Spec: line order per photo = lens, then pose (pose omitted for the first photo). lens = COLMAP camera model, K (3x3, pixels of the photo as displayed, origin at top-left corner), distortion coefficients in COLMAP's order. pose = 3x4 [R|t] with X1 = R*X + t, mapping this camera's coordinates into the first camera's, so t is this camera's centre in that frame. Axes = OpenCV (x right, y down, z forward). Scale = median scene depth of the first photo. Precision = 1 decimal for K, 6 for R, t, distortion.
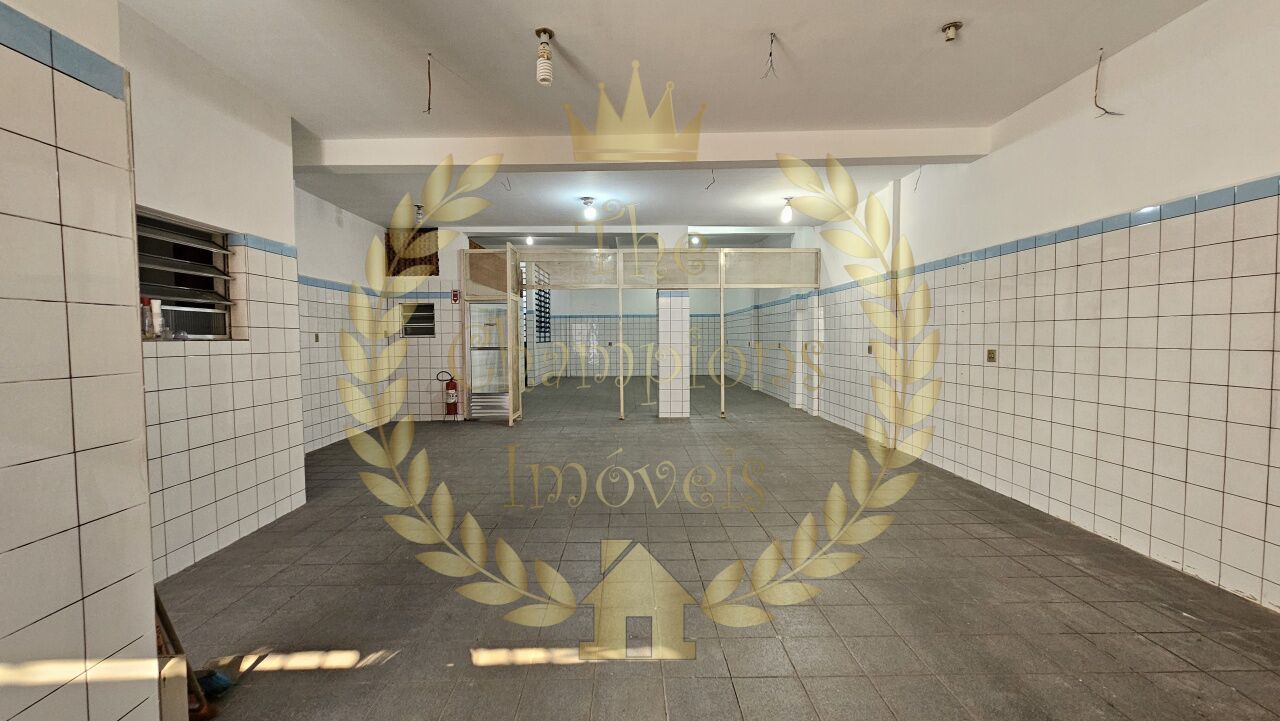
lens RADIAL K [[523.2, 0, 632.4], [0, 523.2, 360.1], [0, 0, 1]] dist [0.004091, 0.000827]
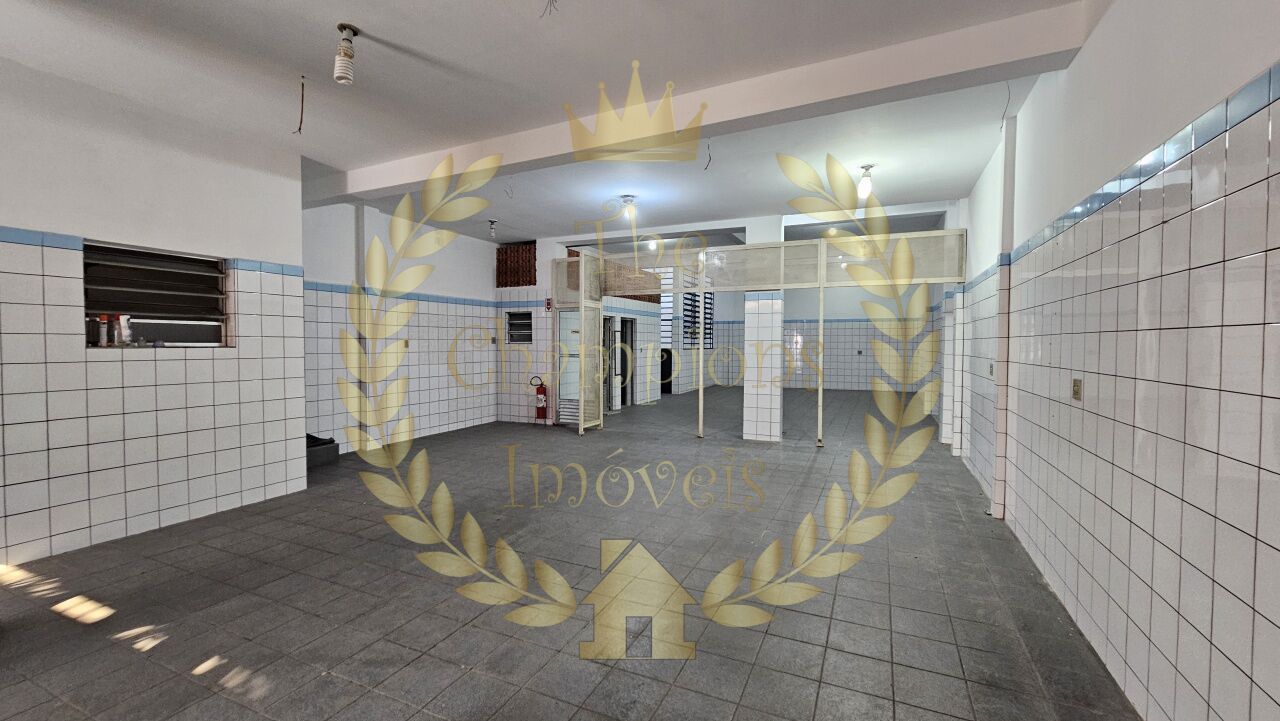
lens RADIAL K [[523.2, 0, 632.4], [0, 523.2, 360.1], [0, 0, 1]] dist [0.004091, 0.000827]
pose [[0.900563, 0.024257, -0.434048, 0.269040], [-0.028349, 0.999594, -0.002955, -0.013828], [0.433800, 0.014966, 0.900885, 0.141262]]
